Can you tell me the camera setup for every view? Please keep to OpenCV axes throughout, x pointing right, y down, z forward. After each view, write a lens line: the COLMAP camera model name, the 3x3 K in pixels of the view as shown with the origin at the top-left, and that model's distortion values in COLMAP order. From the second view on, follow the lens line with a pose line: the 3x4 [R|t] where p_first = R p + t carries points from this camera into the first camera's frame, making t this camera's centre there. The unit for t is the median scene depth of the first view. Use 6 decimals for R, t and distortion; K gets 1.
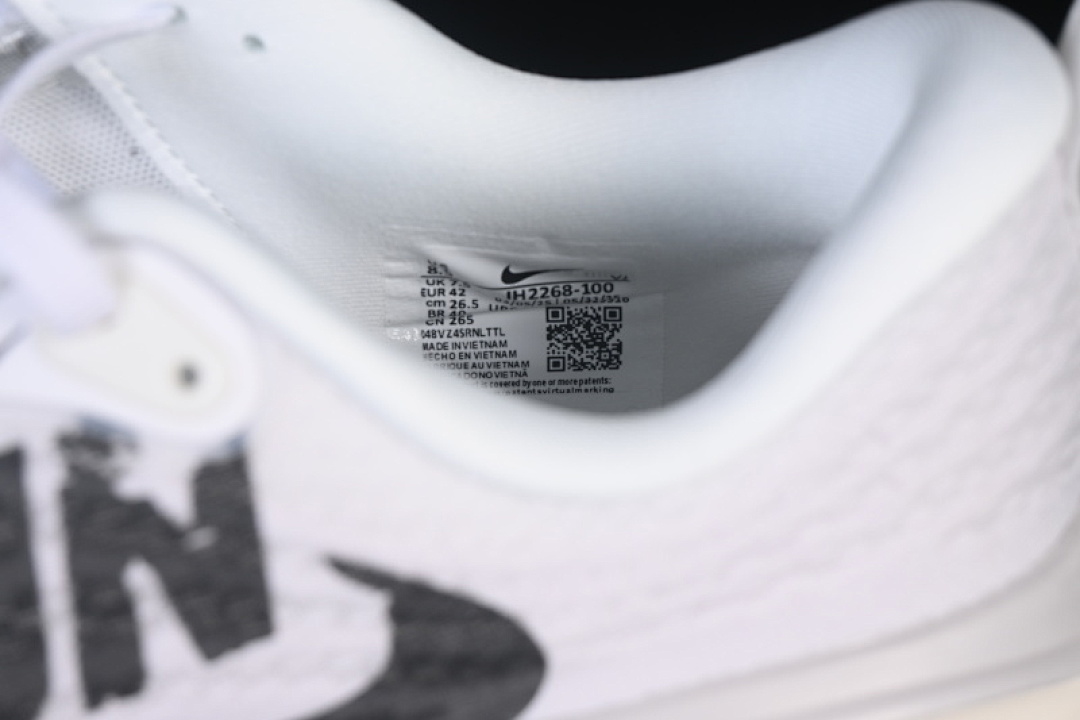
lens RADIAL K [[2428.2, 0, 542.7], [0, 2428.2, 358.3], [0, 0, 1]] dist [0.049232, 0.000000]
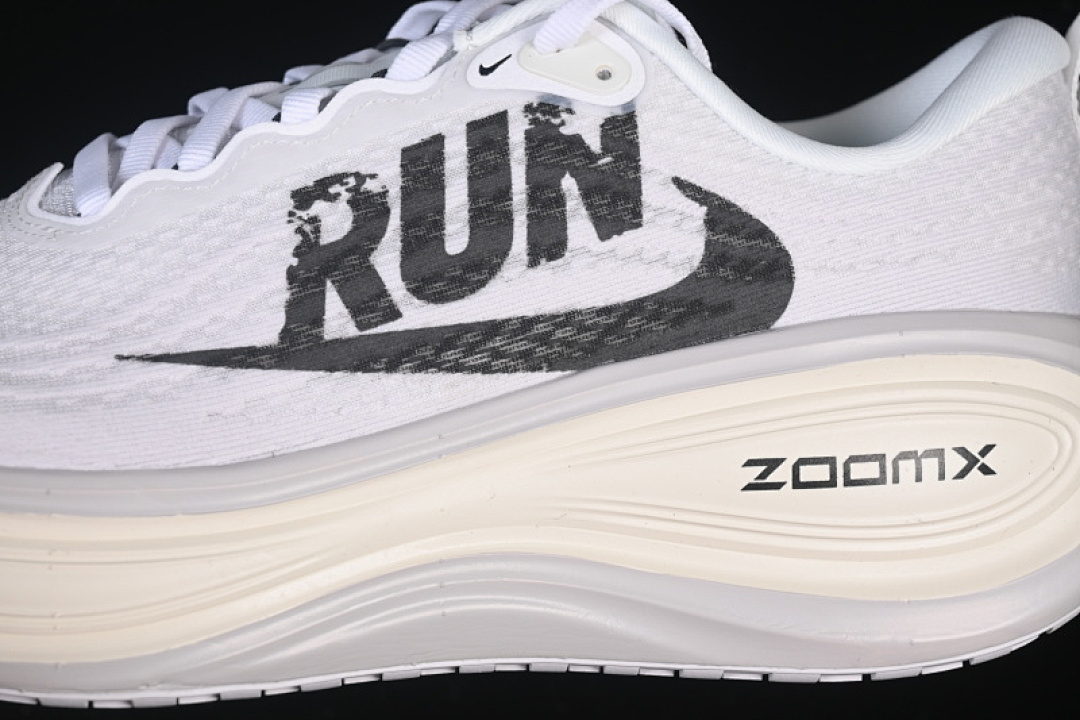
lens RADIAL K [[2428.2, 0, 549.0], [0, 2428.2, 359.0], [0, 0, 1]] dist [0.049232, 0.000000]
pose [[0.998767, 0.048671, 0.009777, -0.188022], [-0.034201, 0.817354, -0.575119, 1.187597], [-0.035983, 0.574076, 0.818011, -0.353116]]
